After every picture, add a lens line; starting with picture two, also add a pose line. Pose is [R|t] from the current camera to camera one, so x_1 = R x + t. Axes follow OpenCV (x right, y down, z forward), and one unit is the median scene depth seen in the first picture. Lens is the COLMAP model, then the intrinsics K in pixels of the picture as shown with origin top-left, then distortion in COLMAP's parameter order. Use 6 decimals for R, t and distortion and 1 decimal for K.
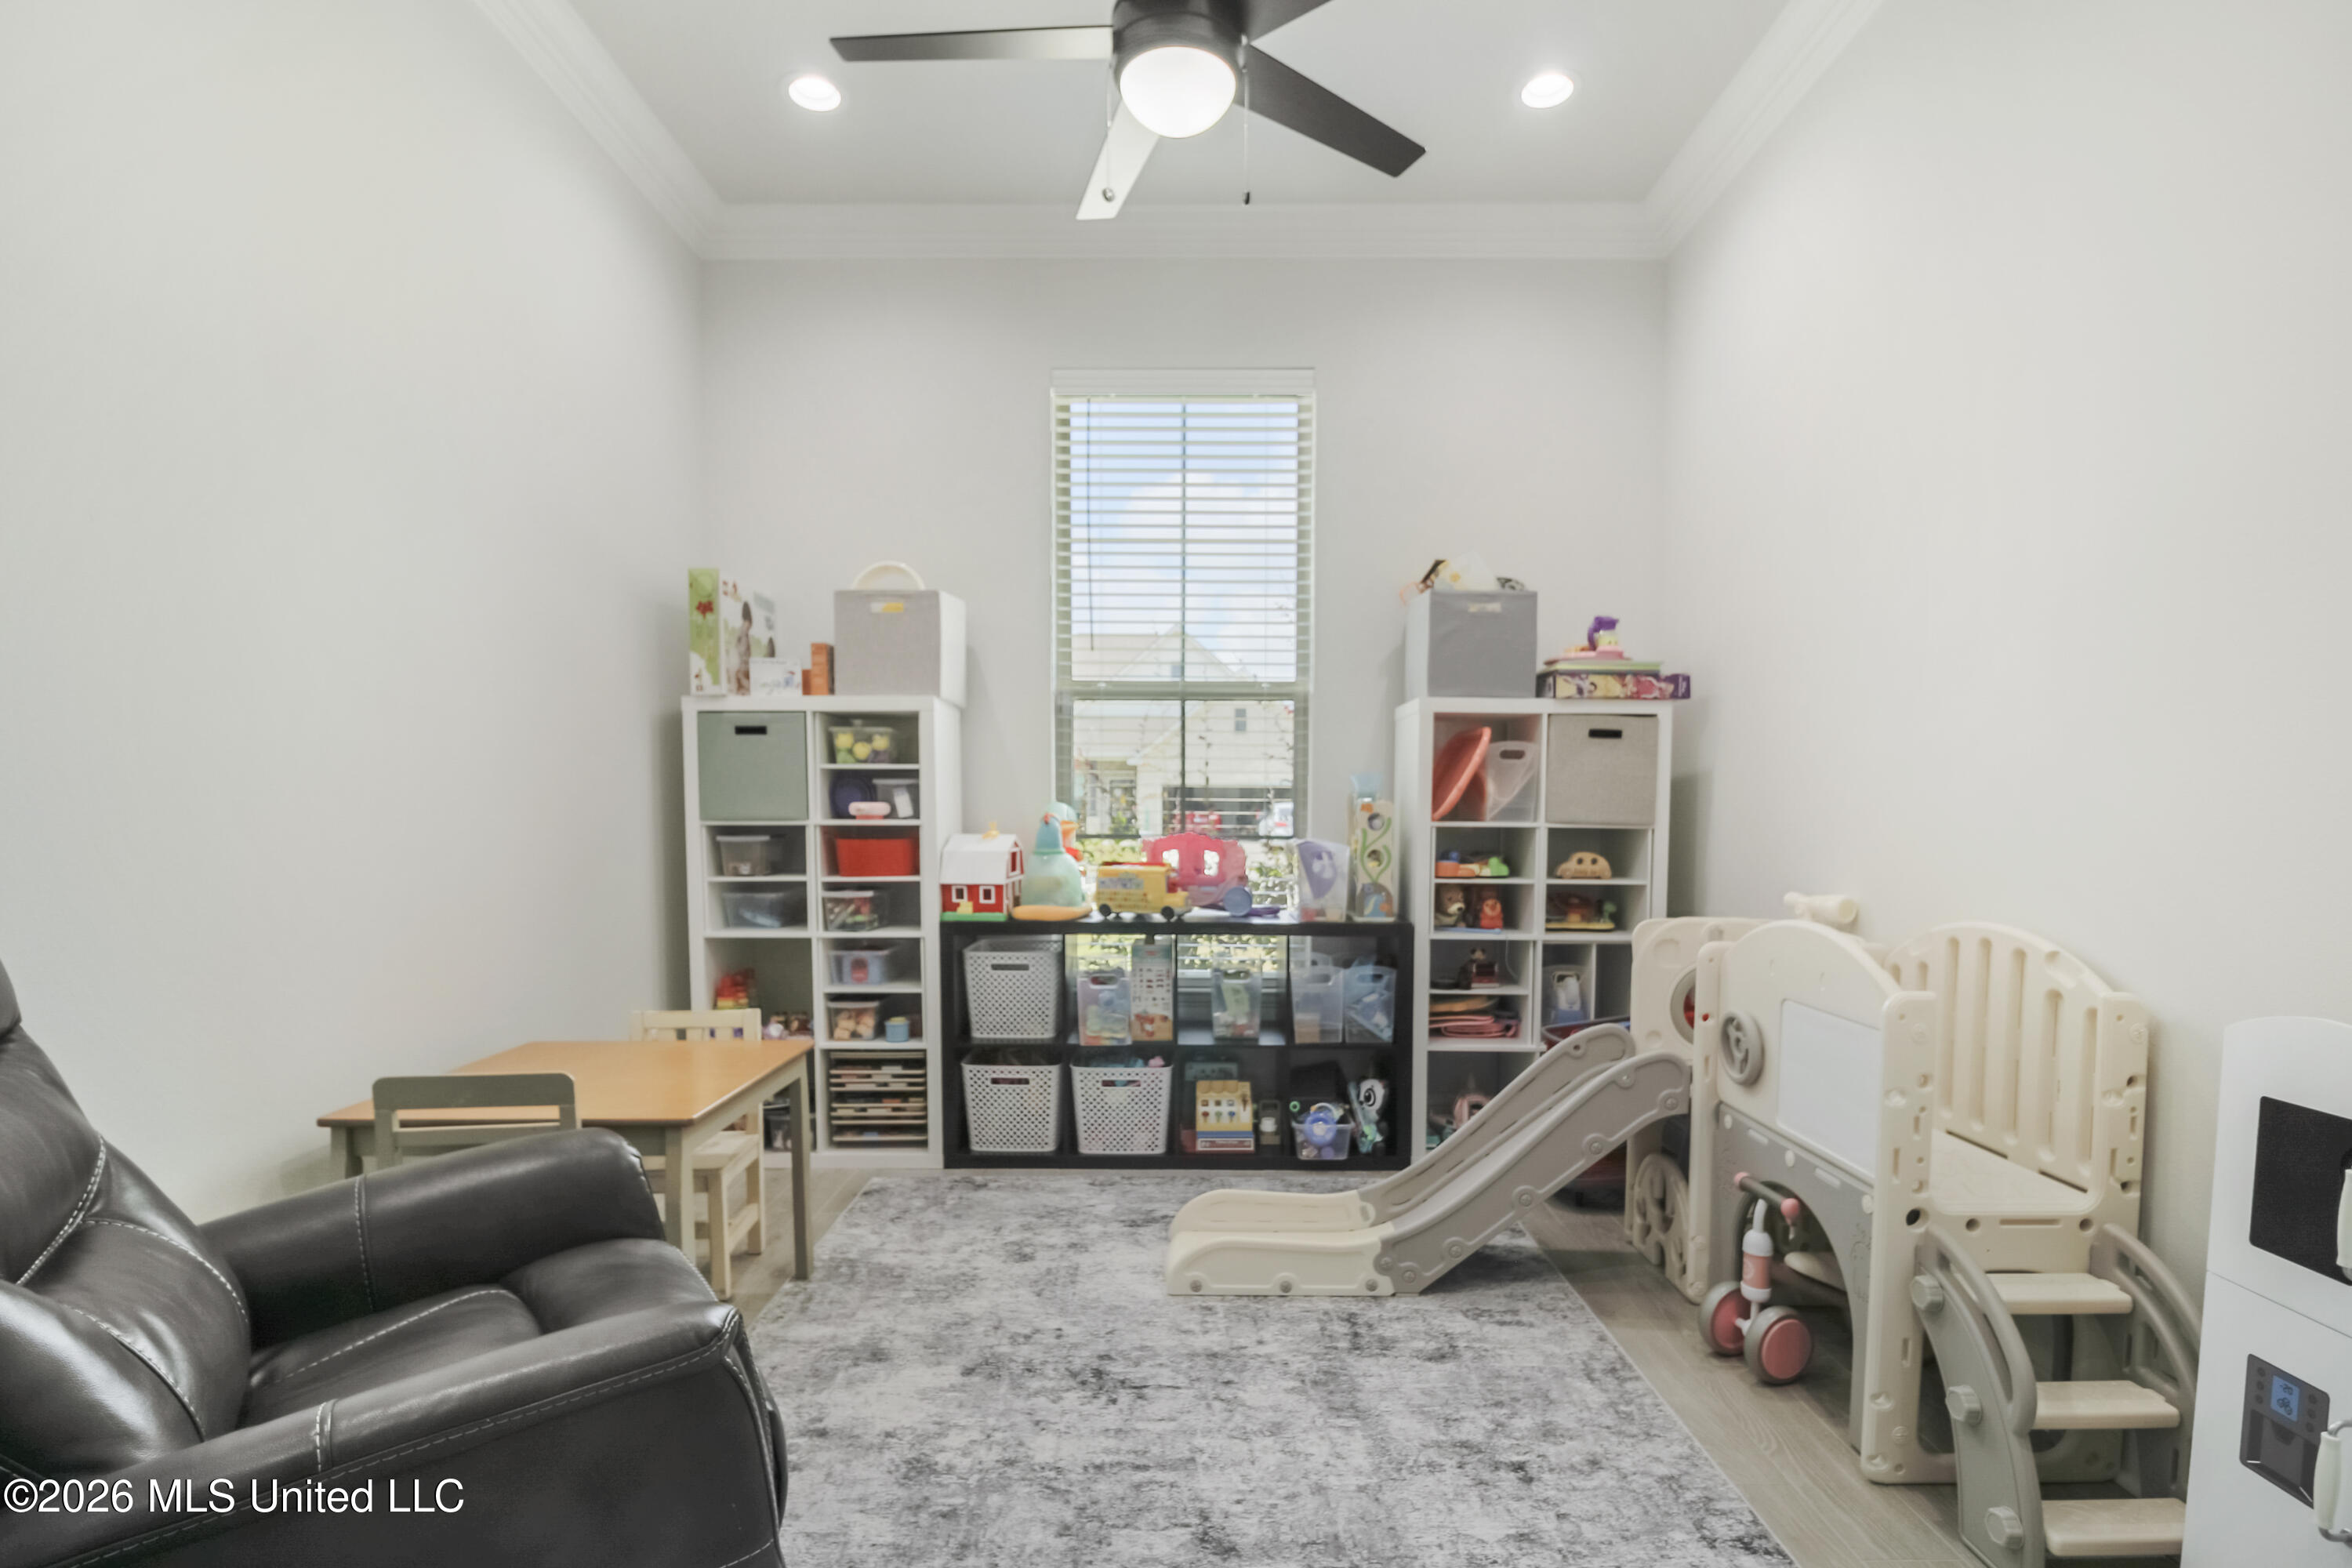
lens RADIAL K [[1157.9, 0, 1153.5], [0, 1157.9, 855.7], [0, 0, 1]] dist [0.000325, -0.000183]
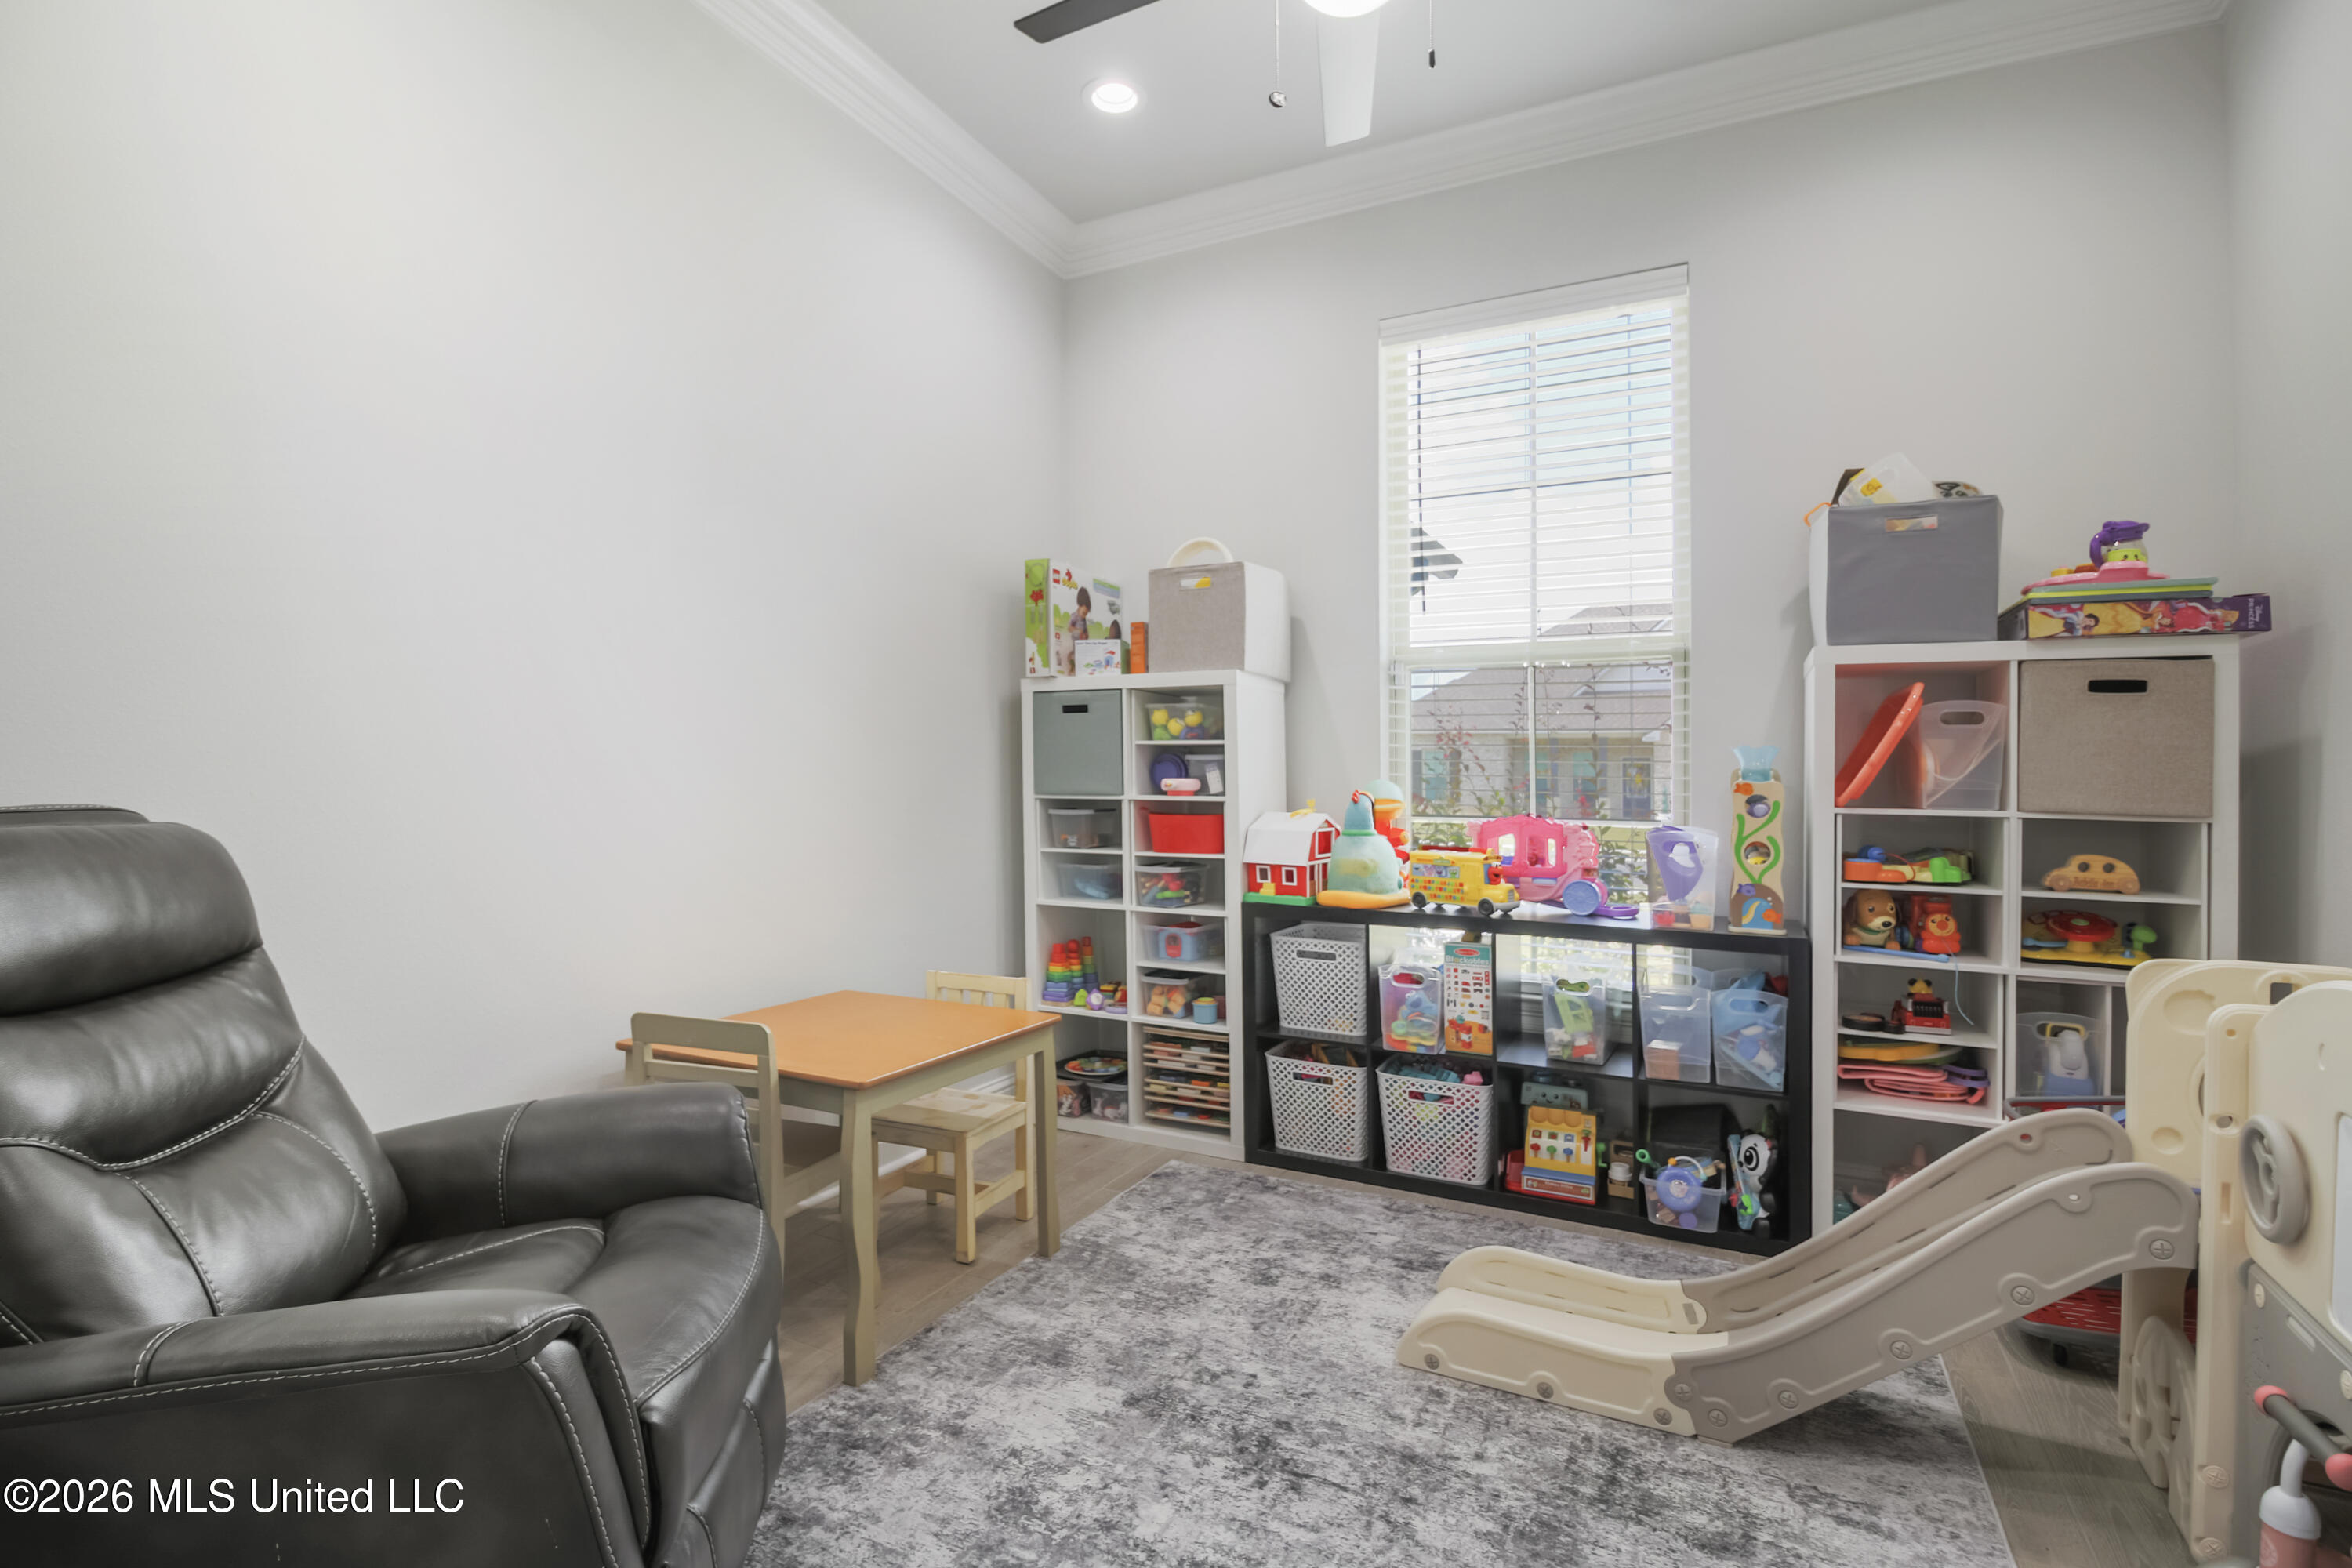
lens RADIAL K [[1100.6, 0, 1173.9], [0, 1100.6, 777.0], [0, 0, 1]] dist [0.000081, -0.011424]
pose [[0.890974, 0.005264, -0.454023, 0.179426], [-0.028204, 0.998643, -0.043769, -0.005408], [0.453177, 0.051802, 0.889914, 0.152741]]
